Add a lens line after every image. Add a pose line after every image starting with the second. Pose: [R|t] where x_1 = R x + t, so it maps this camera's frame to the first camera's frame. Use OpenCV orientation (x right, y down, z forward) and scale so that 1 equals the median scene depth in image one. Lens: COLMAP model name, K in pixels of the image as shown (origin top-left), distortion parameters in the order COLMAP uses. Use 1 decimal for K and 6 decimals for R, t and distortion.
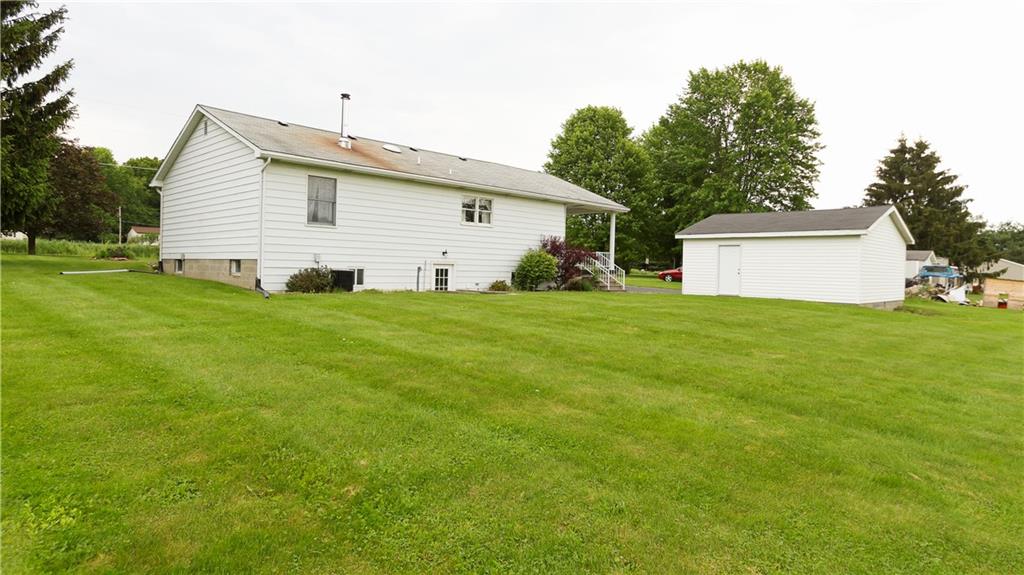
lens RADIAL K [[605.1, 0, 512.0], [0, 605.1, 287.5], [0, 0, 1]] dist [-0.001046, 0.000112]
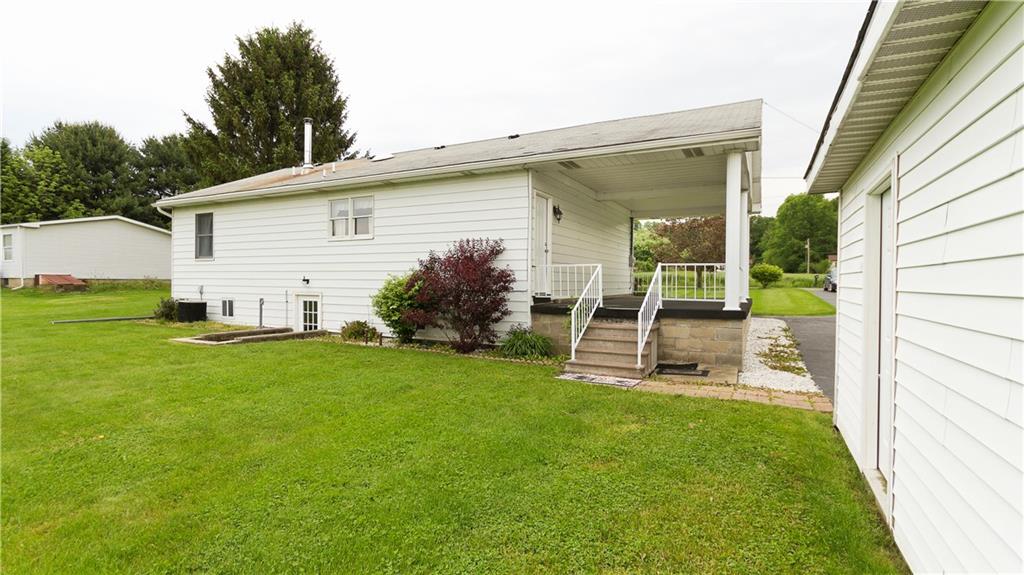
lens RADIAL K [[485.7, 0, 512.0], [0, 485.7, 287.5], [0, 0, 1]] dist [0.001745, 0.000073]
pose [[0.286759, -0.003583, -0.957996, 0.550866], [-0.027020, 0.999565, -0.011827, -0.047831], [0.957622, 0.029276, 0.286538, 1.068031]]
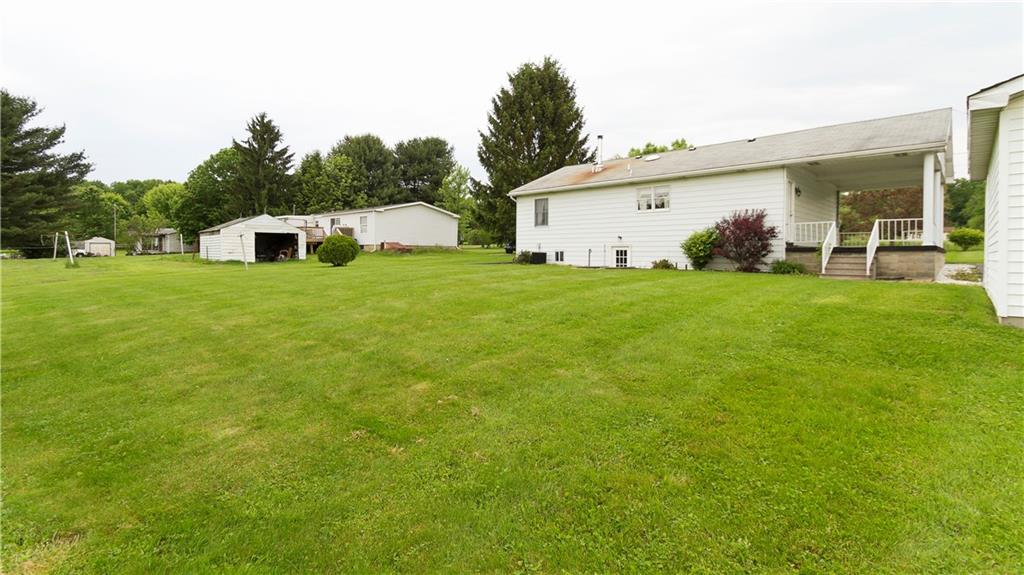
lens RADIAL K [[480.7, 0, 518.1], [0, 480.7, 257.8], [0, 0, 1]] dist [0.000382, -0.000065]
pose [[0.011066, -0.012392, -0.999862, 0.890386], [-0.031712, 0.999416, -0.012737, 0.004926], [0.999436, 0.031849, 0.010666, 0.772818]]
